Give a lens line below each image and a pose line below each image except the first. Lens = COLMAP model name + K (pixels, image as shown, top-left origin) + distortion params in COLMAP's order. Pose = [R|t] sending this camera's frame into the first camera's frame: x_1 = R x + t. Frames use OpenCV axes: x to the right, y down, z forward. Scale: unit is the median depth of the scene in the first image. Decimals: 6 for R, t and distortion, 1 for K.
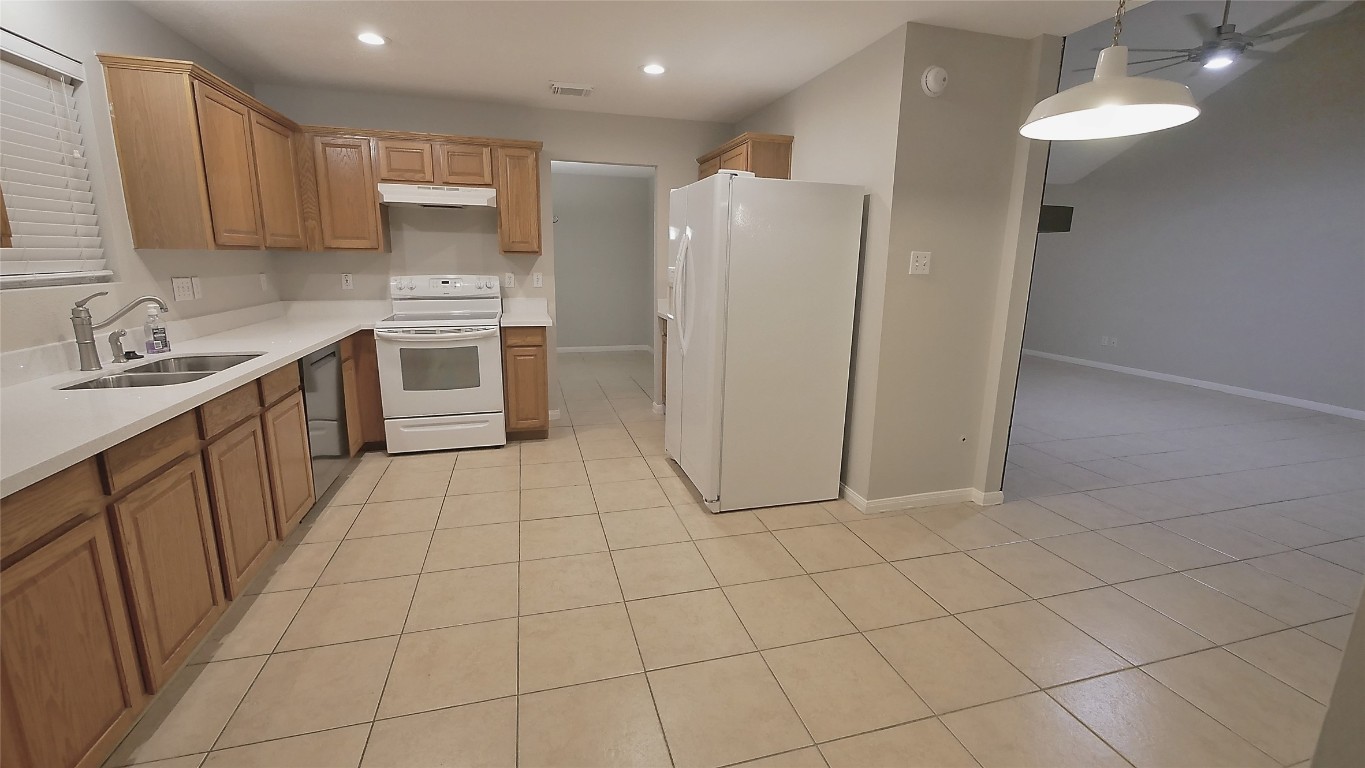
lens RADIAL K [[563.4, 0, 685.3], [0, 563.4, 376.9], [0, 0, 1]] dist [-0.003240, 0.000551]
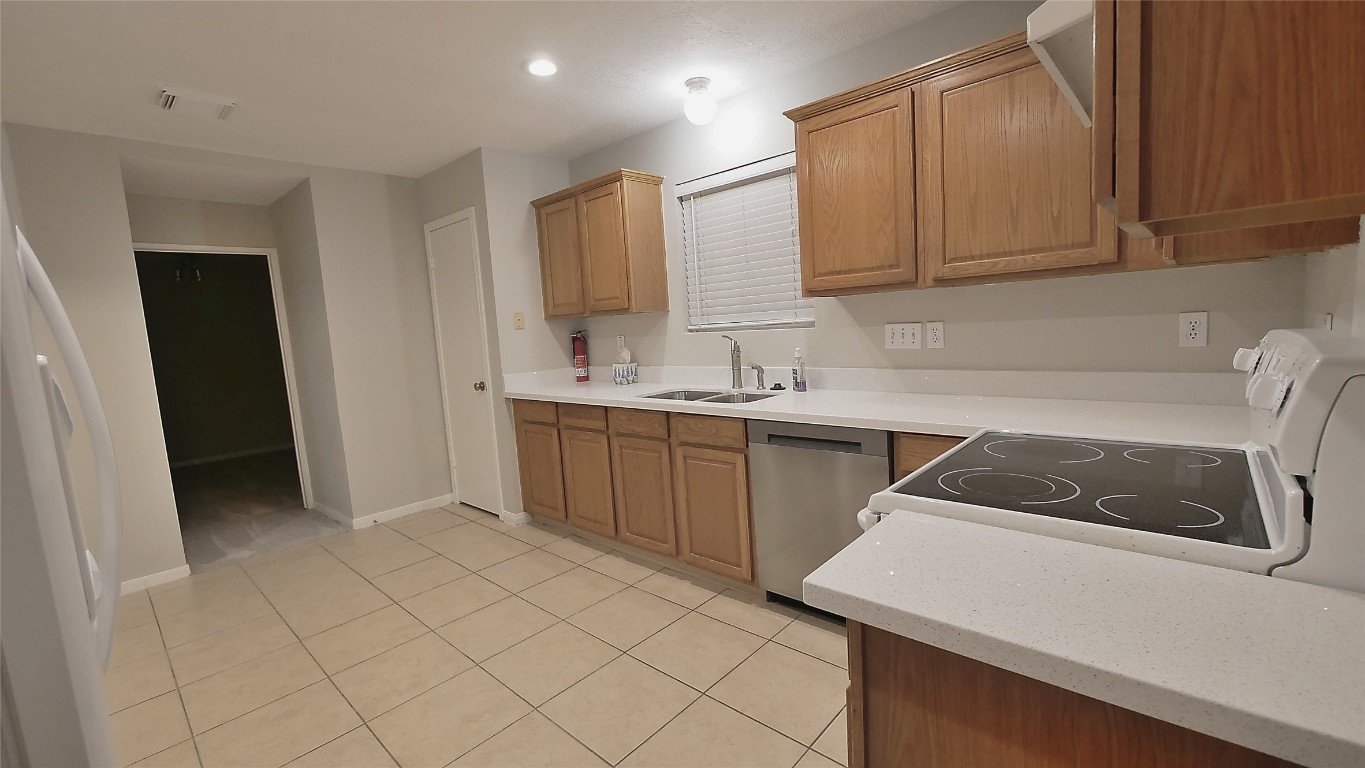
lens RADIAL K [[563.4, 0, 674.9], [0, 563.4, 384.1], [0, 0, 1]] dist [-0.003240, 0.000551]
pose [[-0.856314, 0.097025, -0.507259, -0.167363], [-0.056777, 0.958556, 0.279191, -0.366851], [0.513325, 0.267875, -0.815316, 1.849181]]
